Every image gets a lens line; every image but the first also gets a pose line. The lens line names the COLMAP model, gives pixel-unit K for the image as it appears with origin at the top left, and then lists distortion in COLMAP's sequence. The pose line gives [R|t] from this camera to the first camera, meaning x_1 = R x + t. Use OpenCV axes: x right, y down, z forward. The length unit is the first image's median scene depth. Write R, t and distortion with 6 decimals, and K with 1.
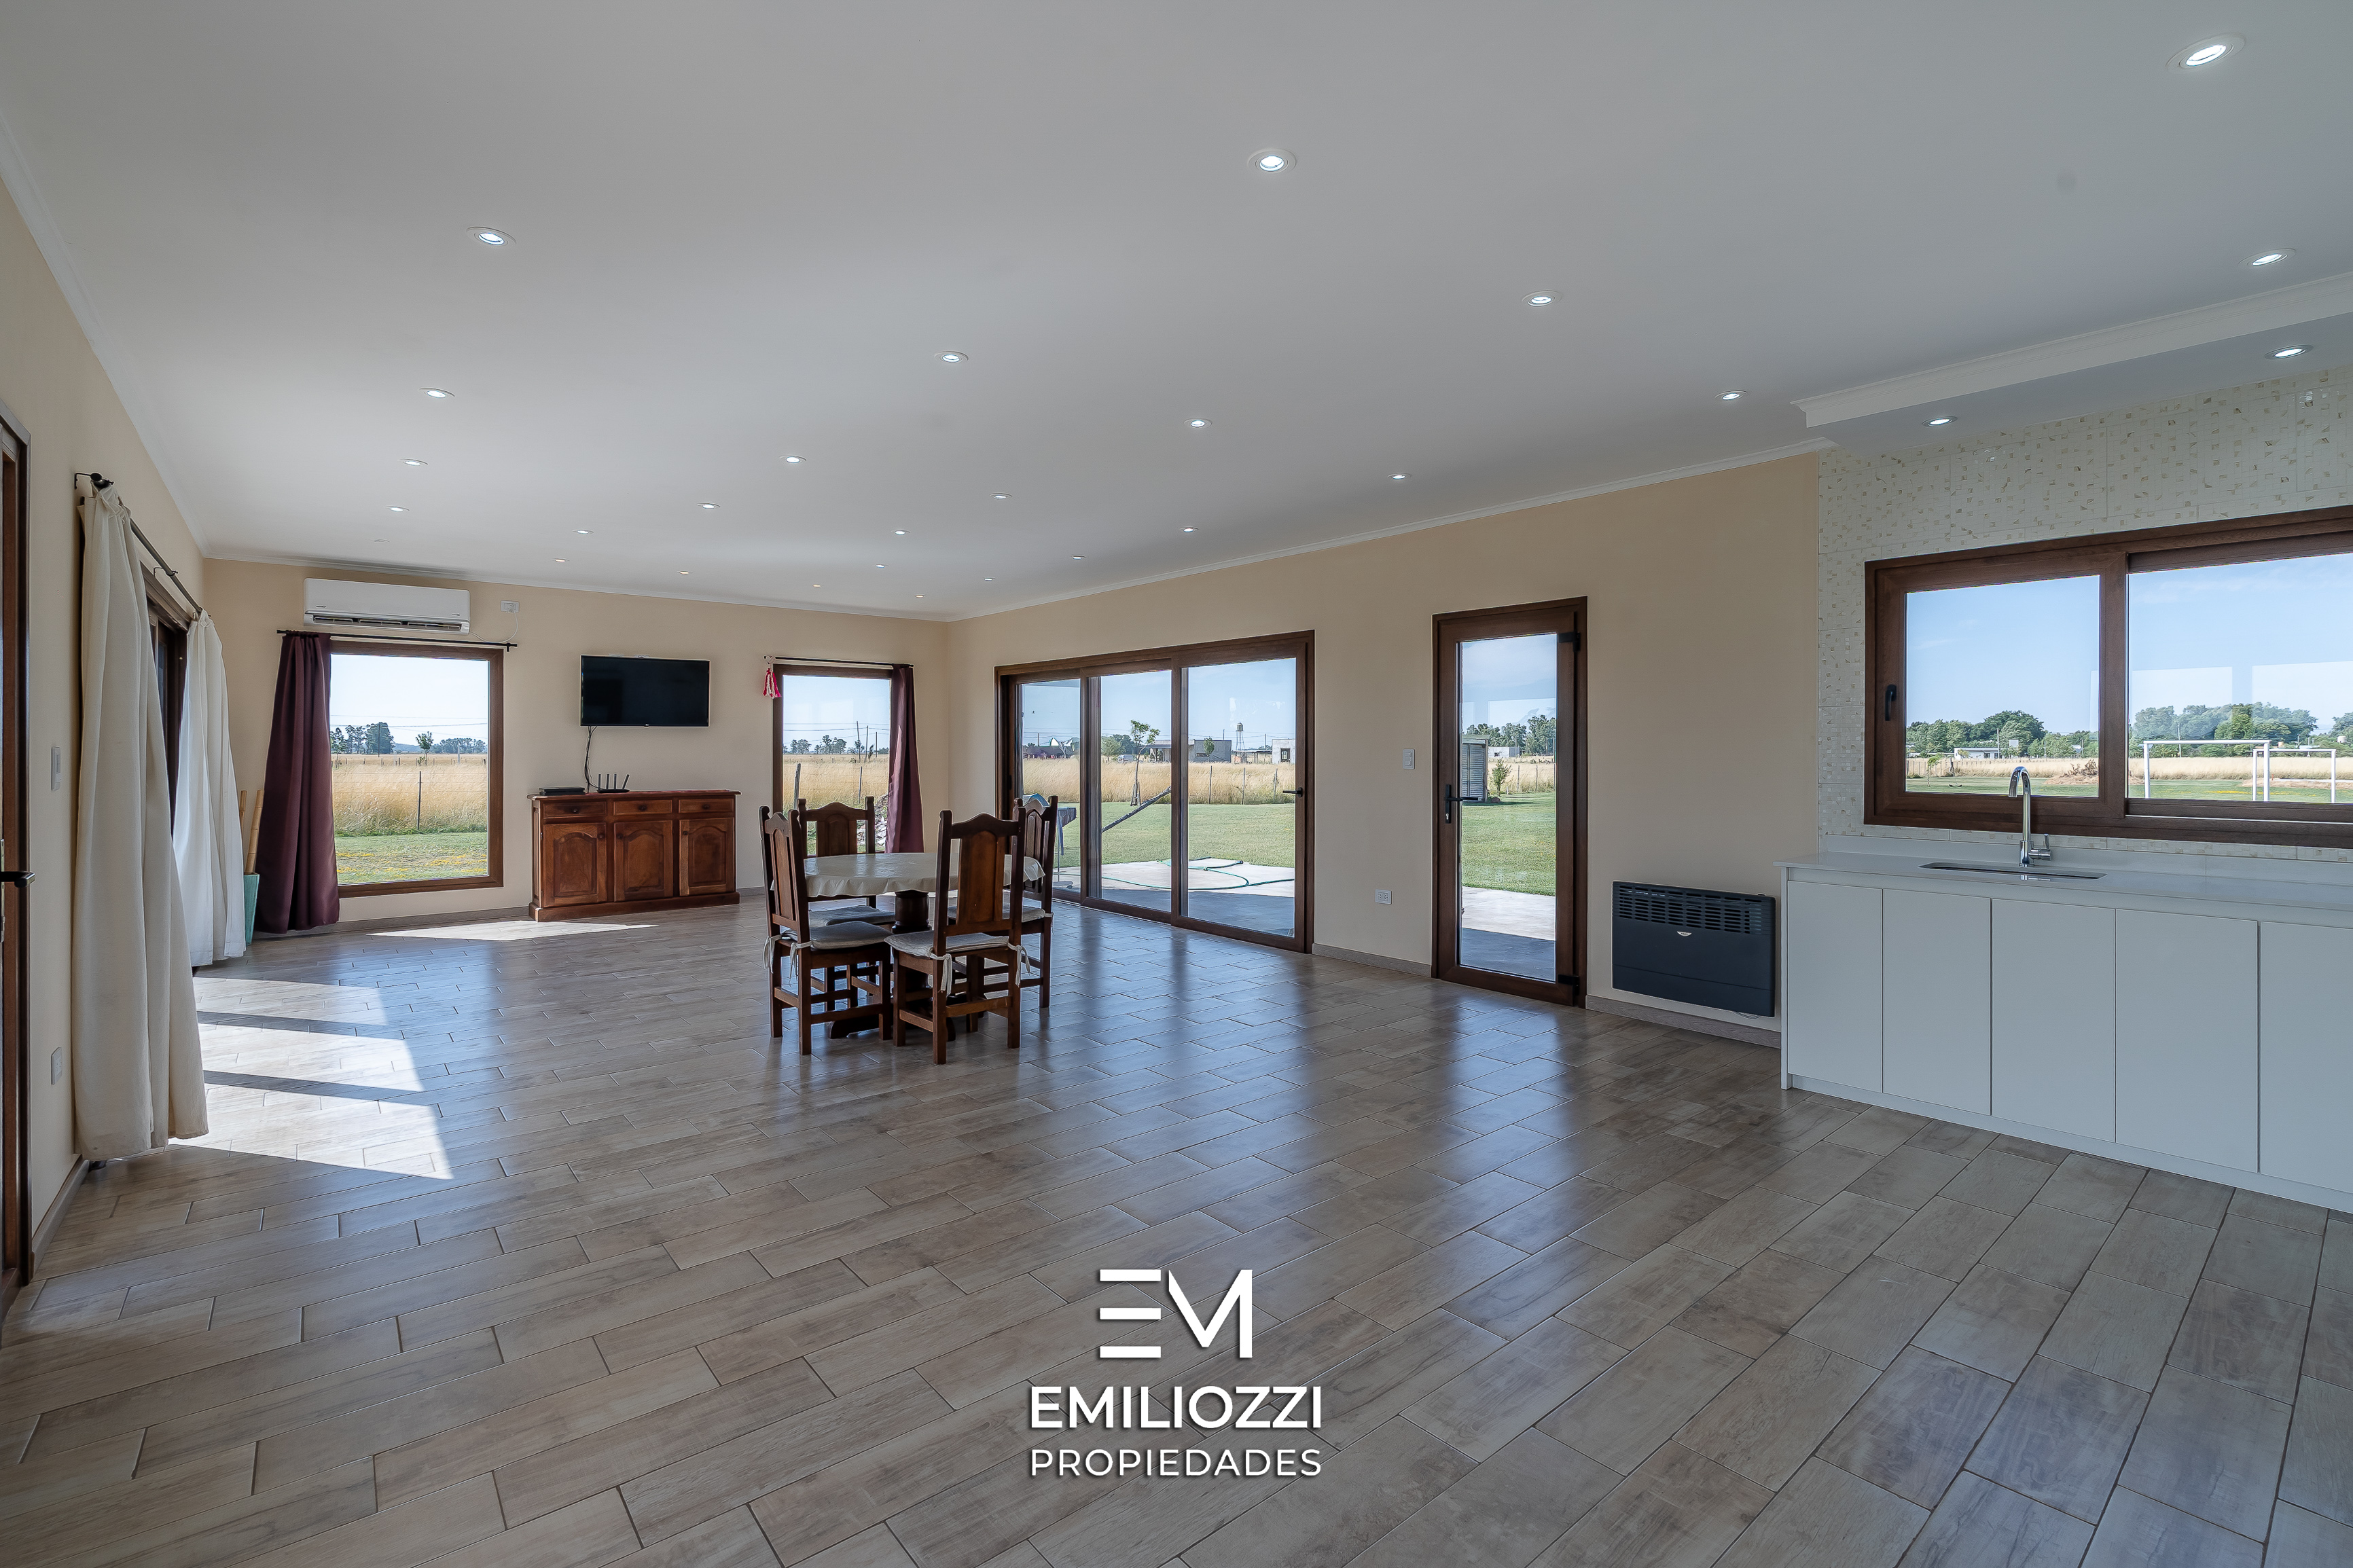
lens RADIAL K [[1045.1, 0, 1179.6], [0, 1045.1, 754.3], [0, 0, 1]] dist [-0.001748, -0.000457]
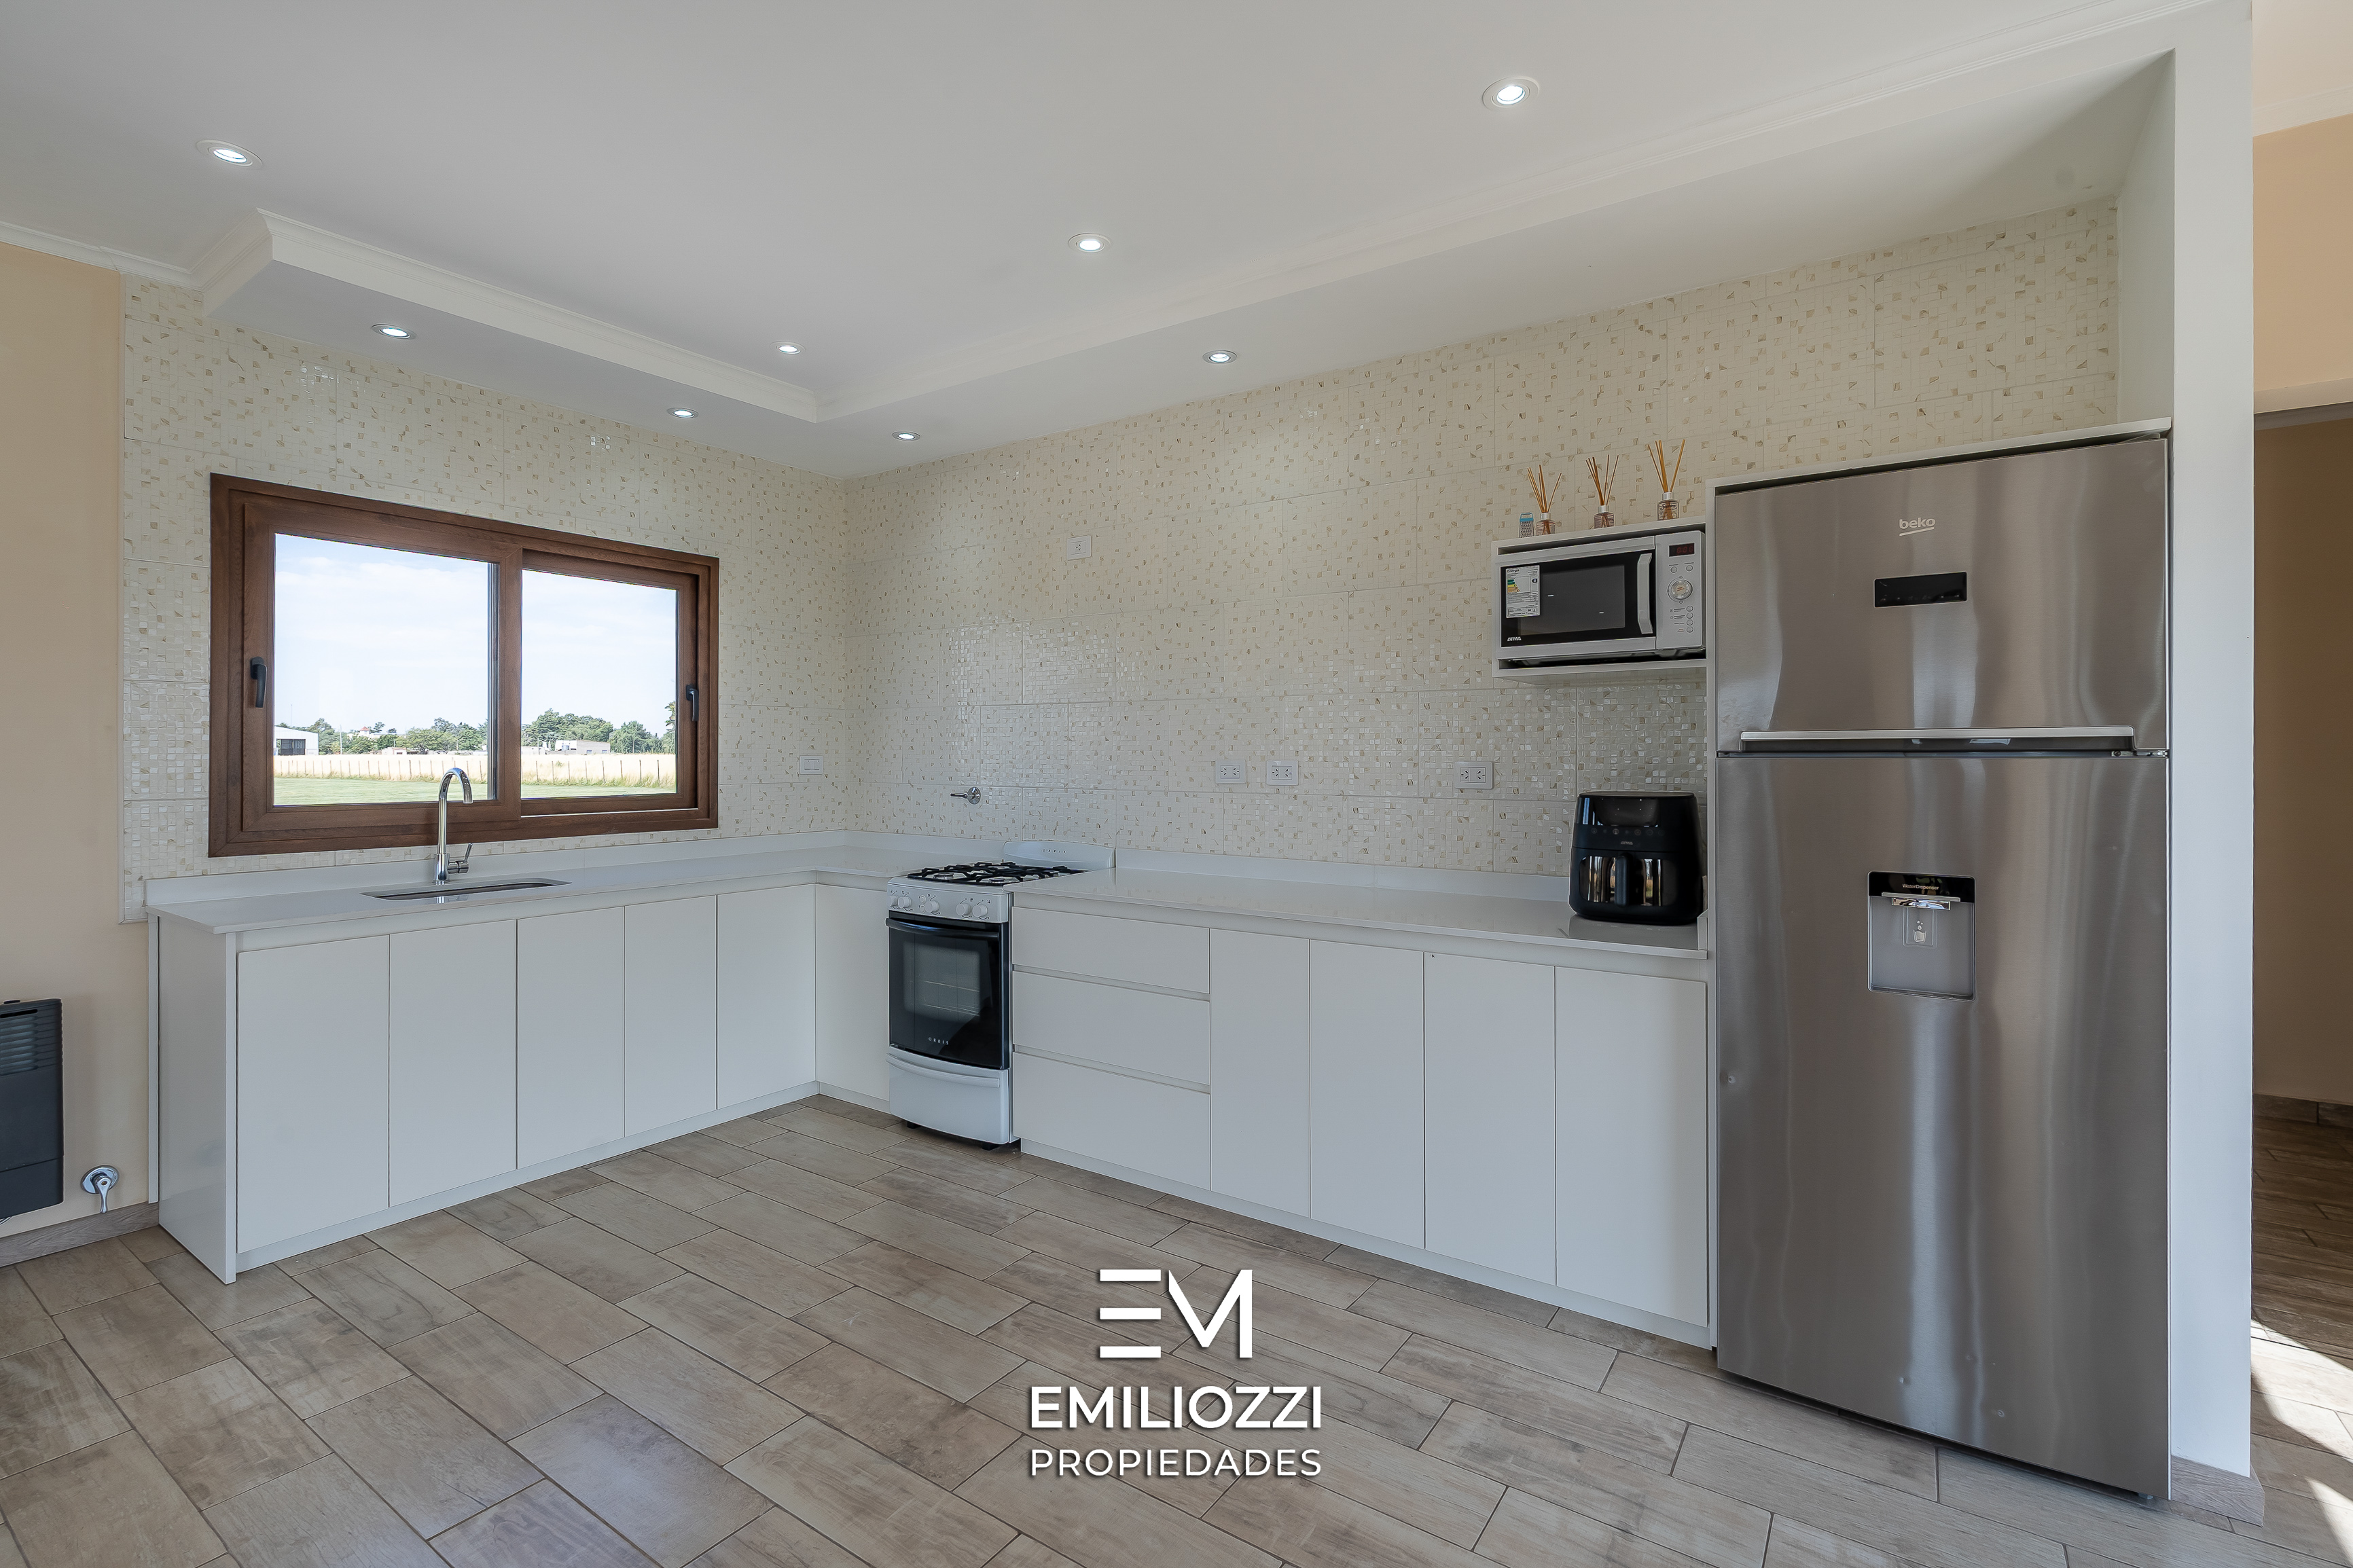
lens RADIAL K [[1062.2, 0, 1181.5], [0, 1062.2, 751.0], [0, 0, 1]] dist [-0.002227, 0.000064]
pose [[-0.268152, 0.001361, 0.963376, -0.148153], [0.002445, 0.999997, -0.000732, -0.000212], [-0.963374, 0.002159, -0.268154, 0.464996]]
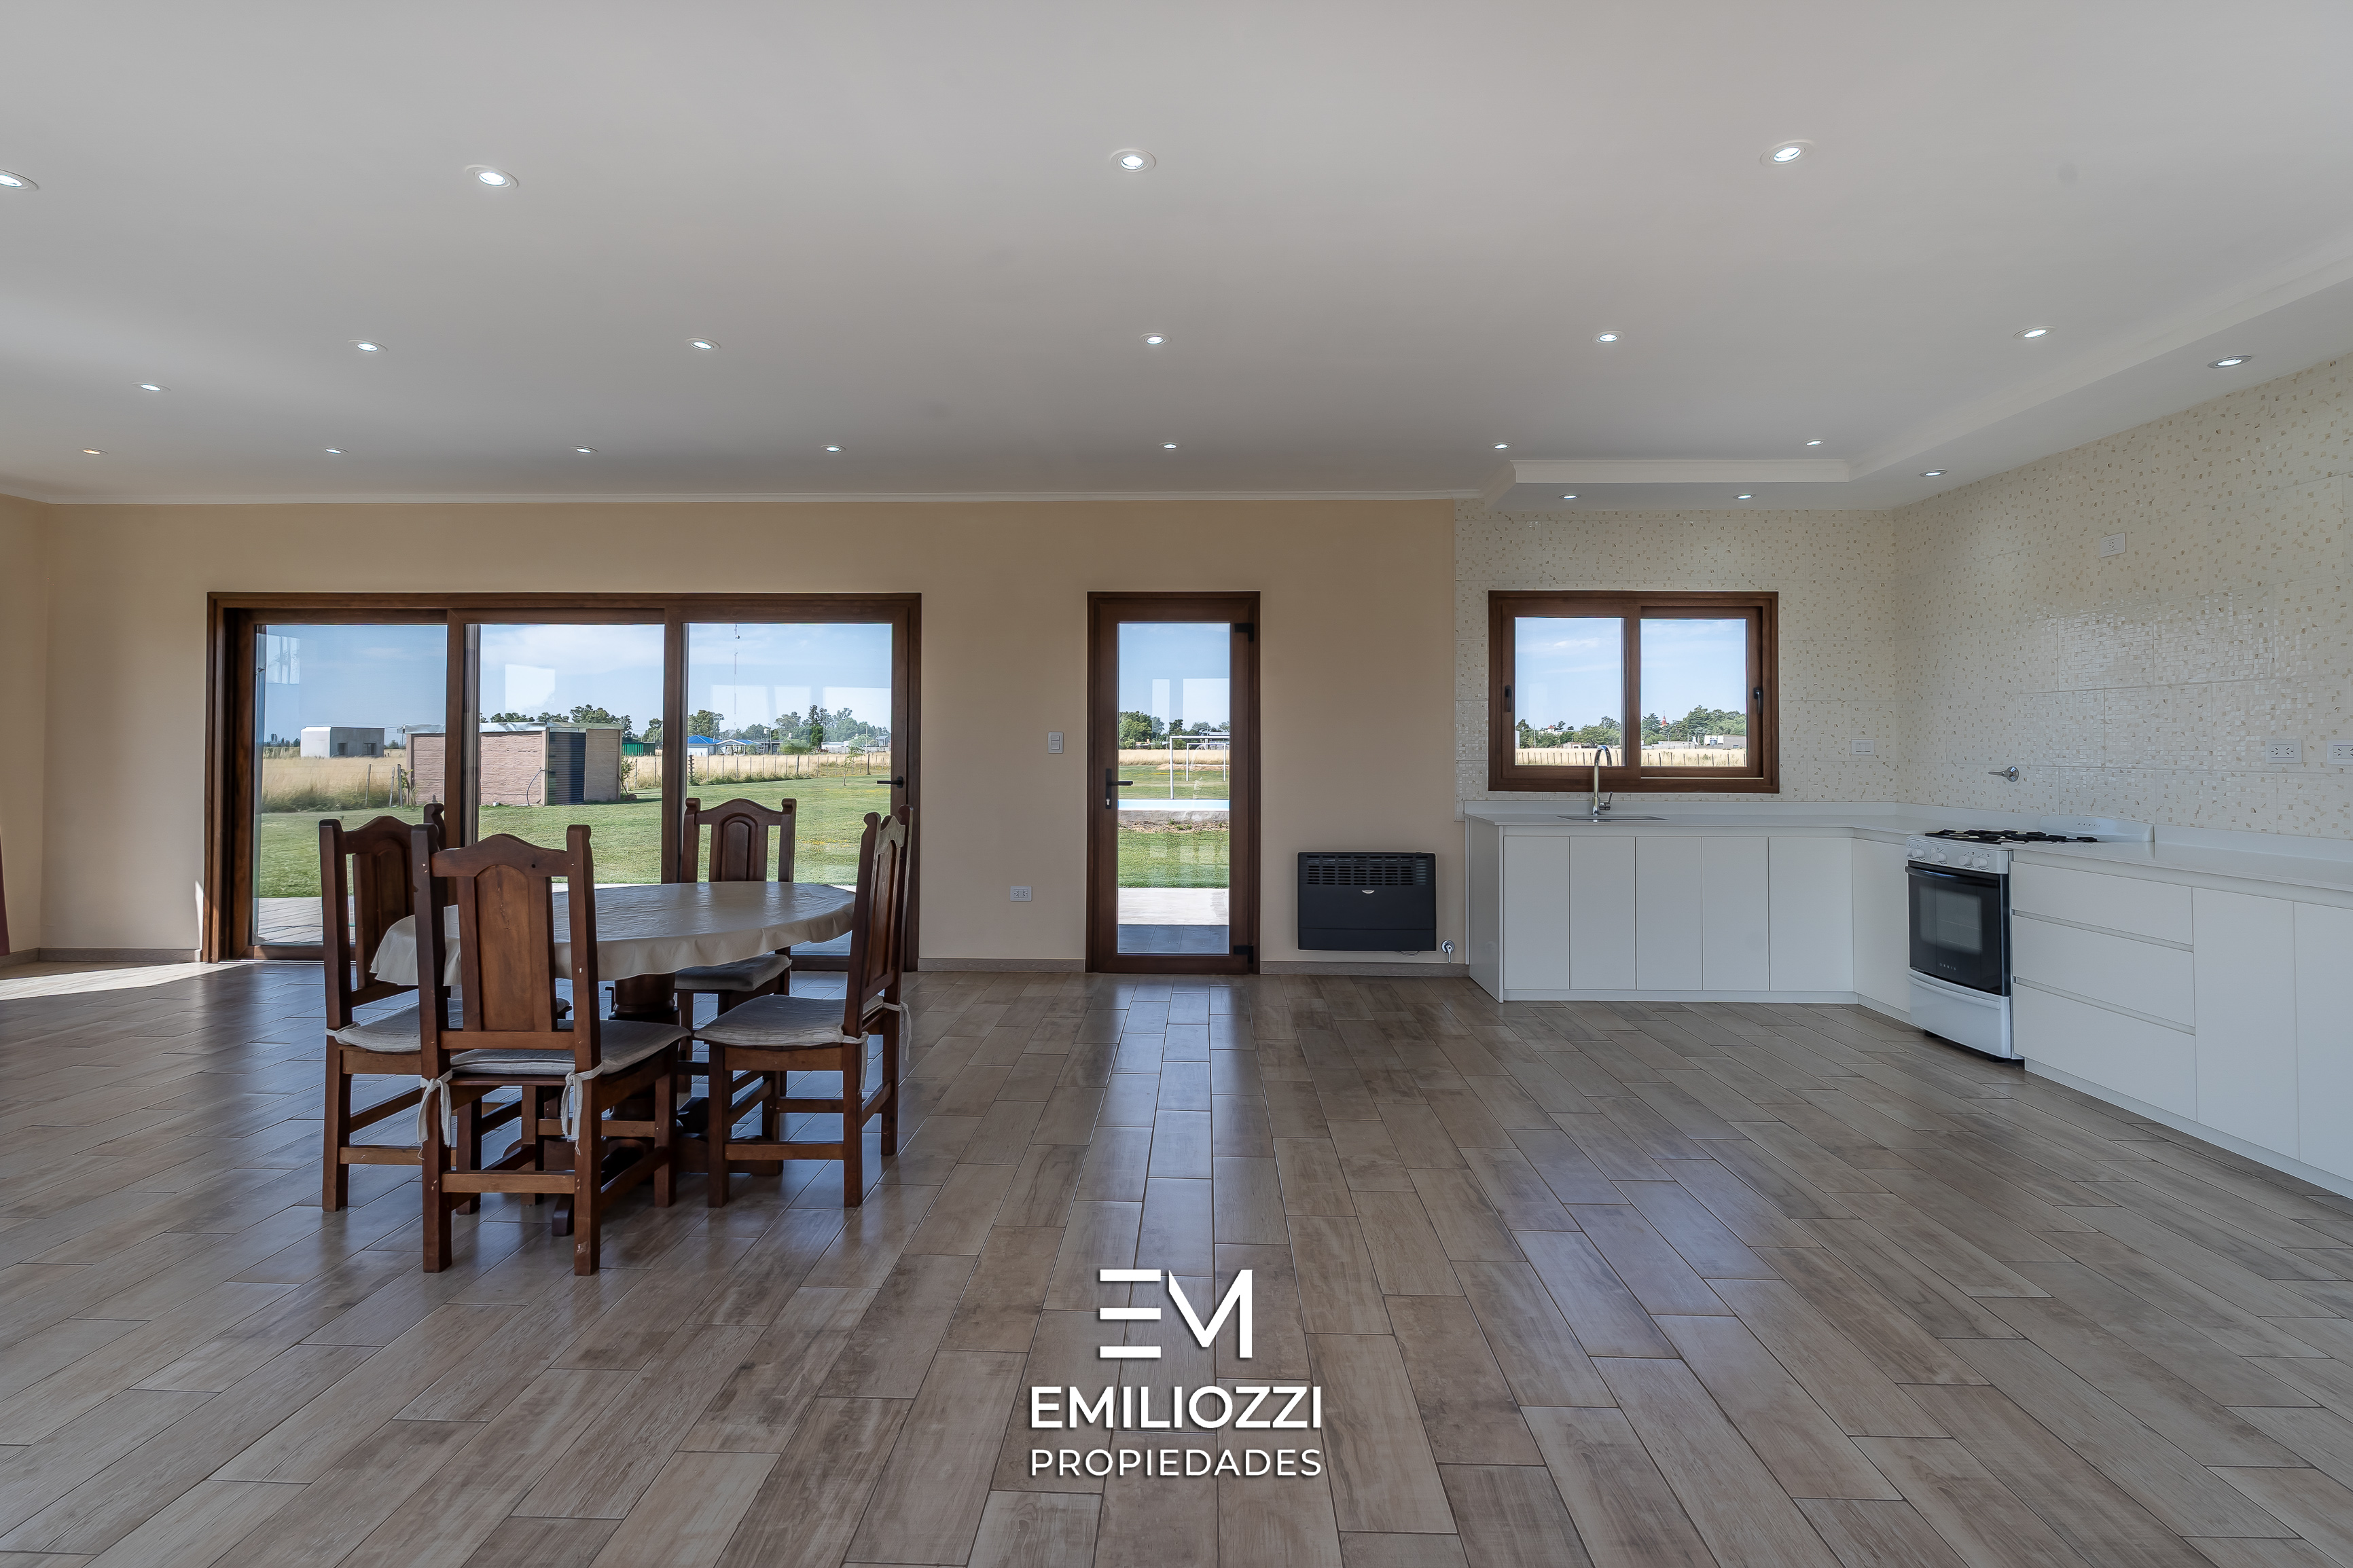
lens RADIAL K [[1057.8, 0, 1176.4], [0, 1057.8, 731.5], [0, 0, 1]] dist [-0.002525, -0.000146]
pose [[0.663141, 0.011545, 0.748405, -0.480103], [0.000169, 0.999879, -0.015574, 0.010313], [-0.748494, 0.010454, 0.663059, 0.336443]]
